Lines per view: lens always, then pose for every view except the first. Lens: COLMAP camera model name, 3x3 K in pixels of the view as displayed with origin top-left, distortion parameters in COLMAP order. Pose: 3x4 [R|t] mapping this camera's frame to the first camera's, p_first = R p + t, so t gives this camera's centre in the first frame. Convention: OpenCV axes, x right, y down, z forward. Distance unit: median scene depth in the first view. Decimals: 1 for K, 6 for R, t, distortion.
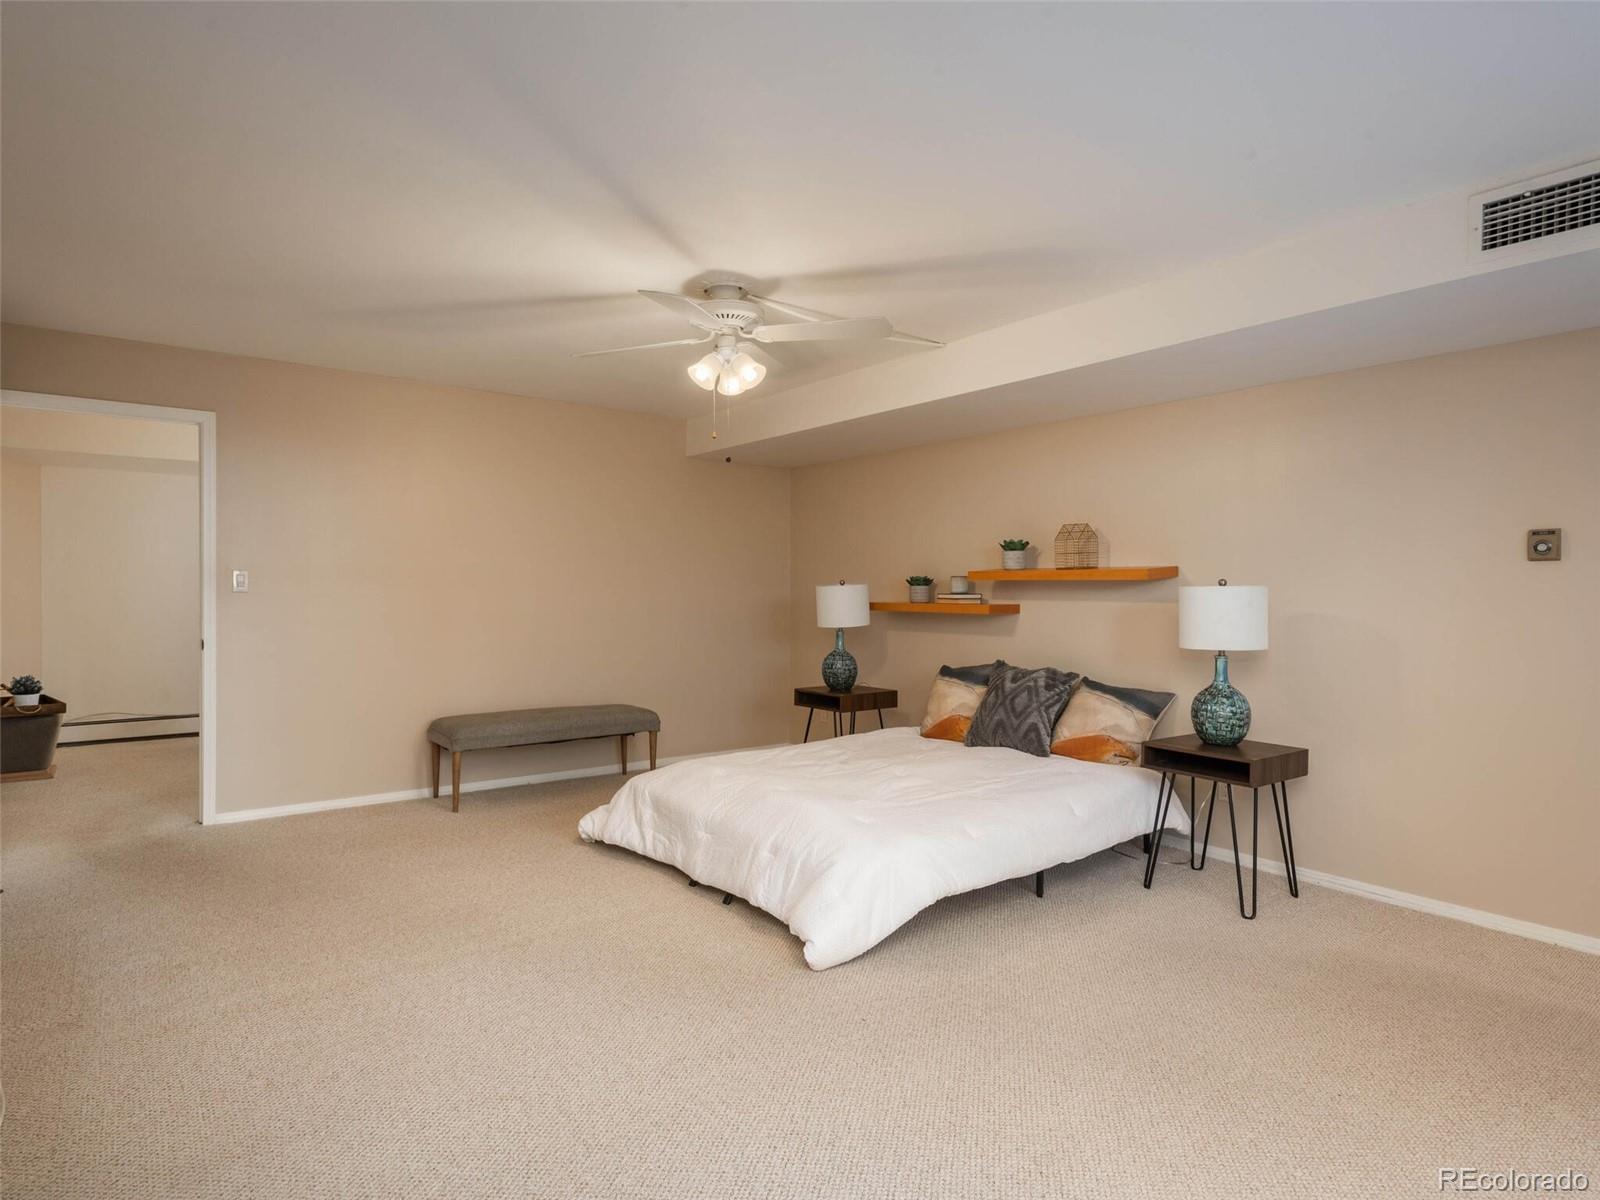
lens RADIAL K [[900.8, 0, 807.2], [0, 900.8, 584.7], [0, 0, 1]] dist [-0.001717, 0.000211]
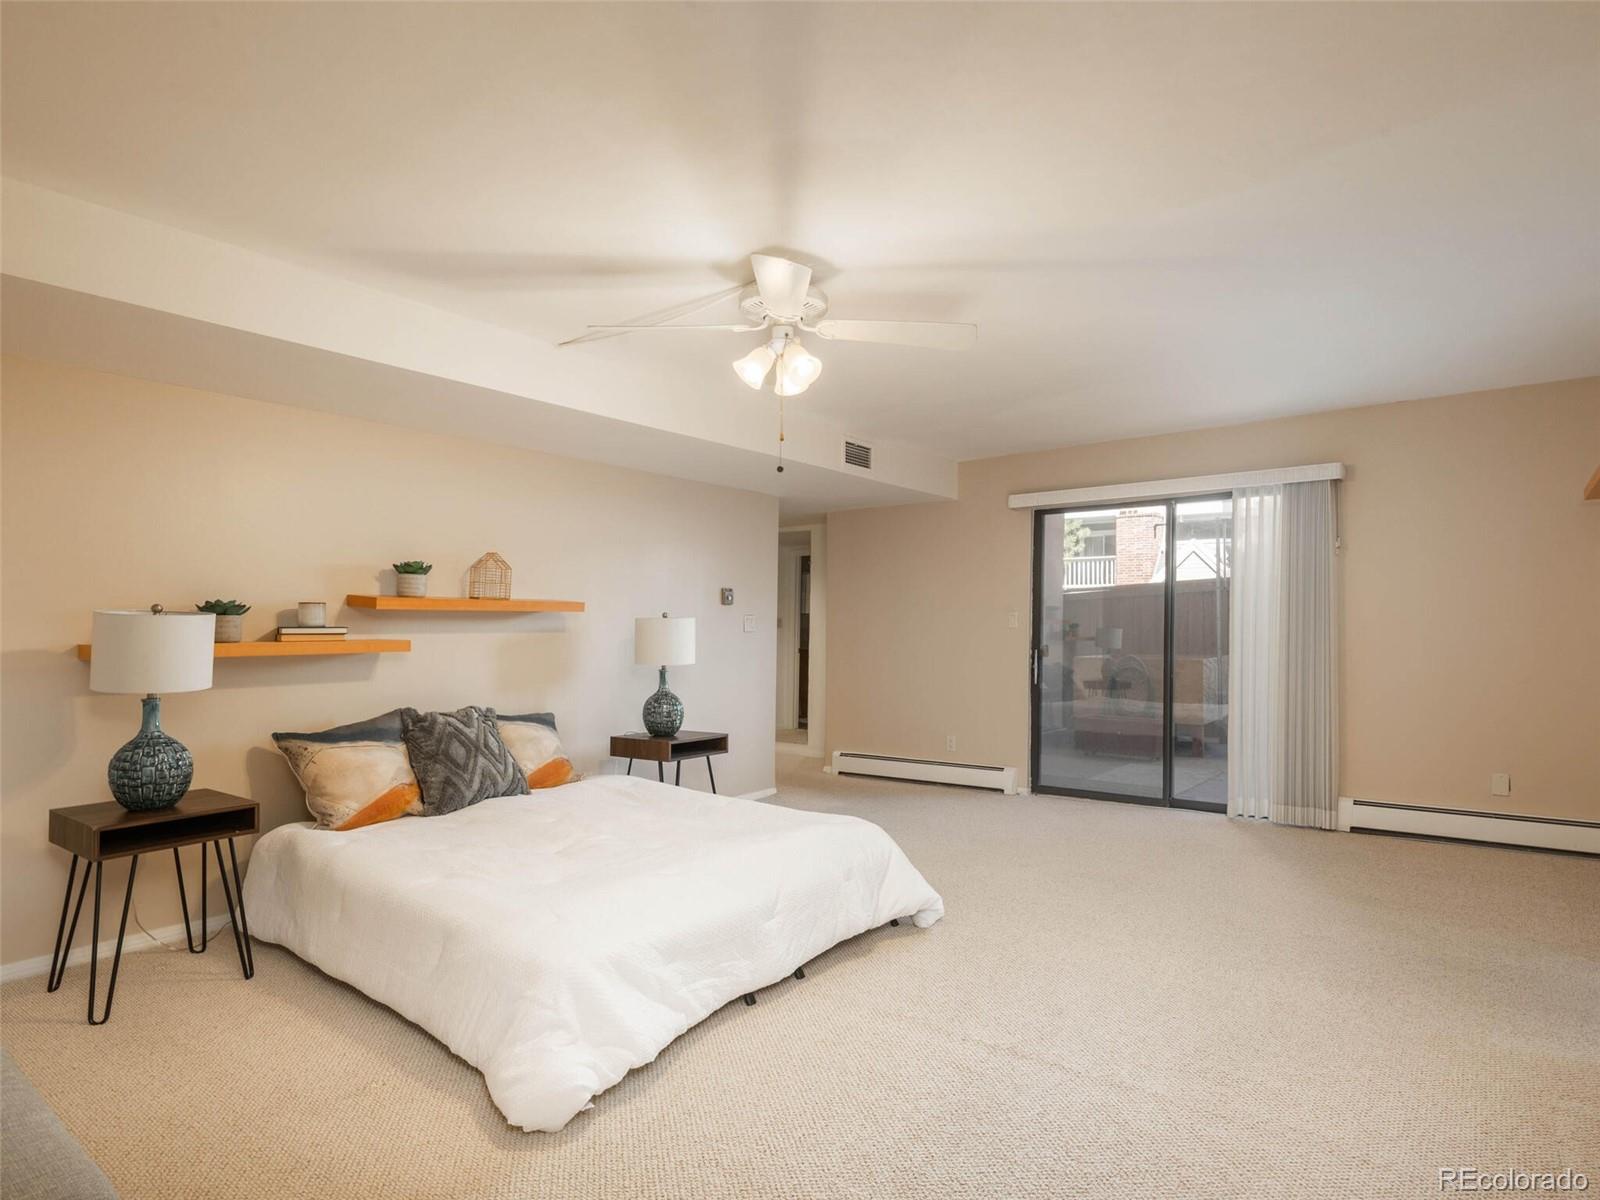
lens RADIAL K [[900.8, 0, 808.6], [0, 900.8, 615.2], [0, 0, 1]] dist [-0.001717, 0.000211]
pose [[-0.289207, -0.002851, 0.957262, -0.665448], [-0.011087, 0.999938, -0.000371, -0.003944], [-0.957202, -0.010721, -0.289221, 0.882215]]
